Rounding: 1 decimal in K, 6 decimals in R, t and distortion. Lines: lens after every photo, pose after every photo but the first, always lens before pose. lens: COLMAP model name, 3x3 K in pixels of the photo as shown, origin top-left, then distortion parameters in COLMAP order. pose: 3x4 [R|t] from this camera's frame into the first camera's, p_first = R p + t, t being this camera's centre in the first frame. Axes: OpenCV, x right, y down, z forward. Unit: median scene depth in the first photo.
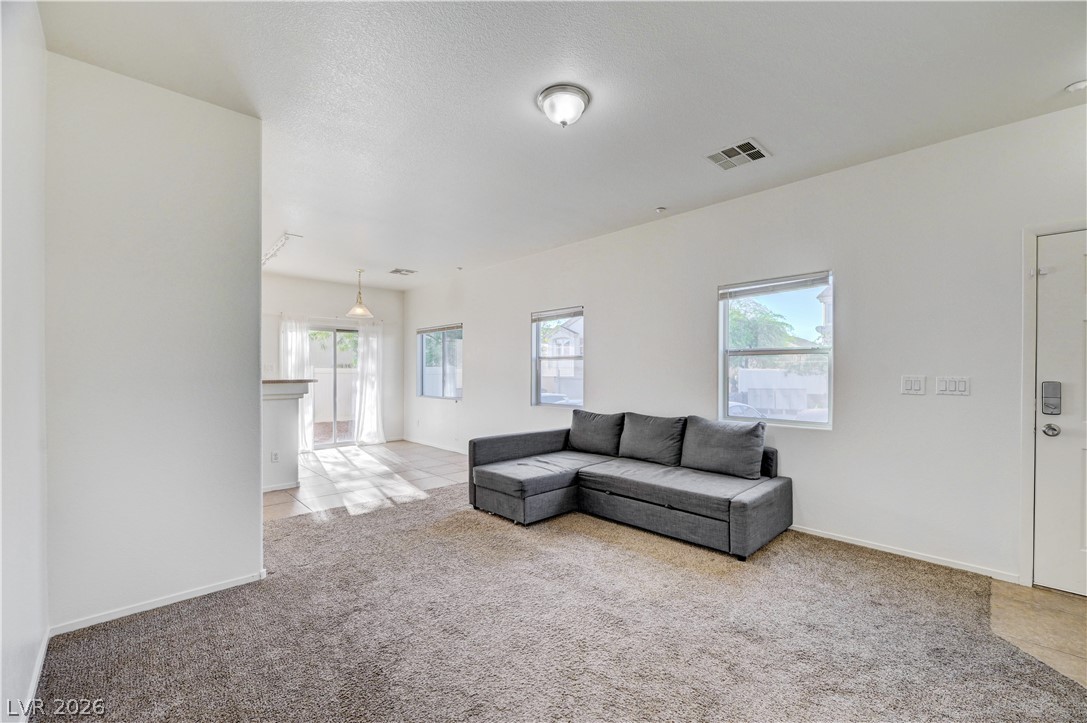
lens RADIAL K [[430.7, 0, 542.4], [0, 430.7, 370.7], [0, 0, 1]] dist [-0.002330, 0.000404]
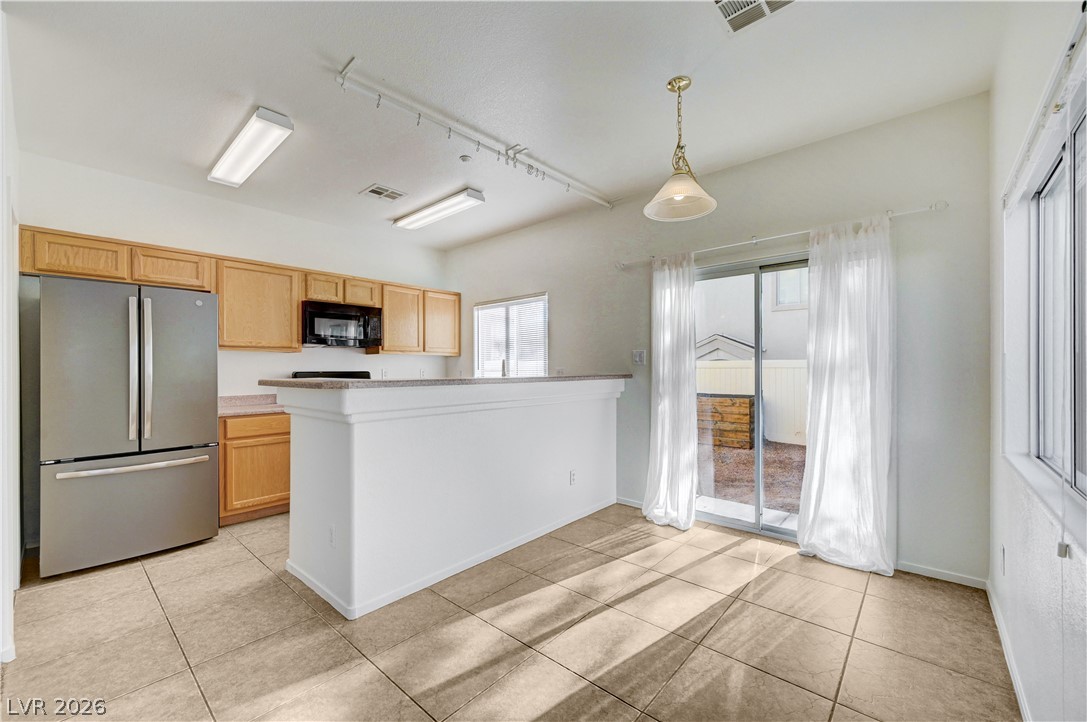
lens RADIAL K [[430.7, 0, 554.9], [0, 430.7, 364.1], [0, 0, 1]] dist [-0.002330, 0.000404]
pose [[0.099749, -0.006683, -0.994990, -0.060812], [0.007031, 0.999957, -0.006011, 0.004689], [0.994988, -0.006396, 0.099792, 0.727491]]
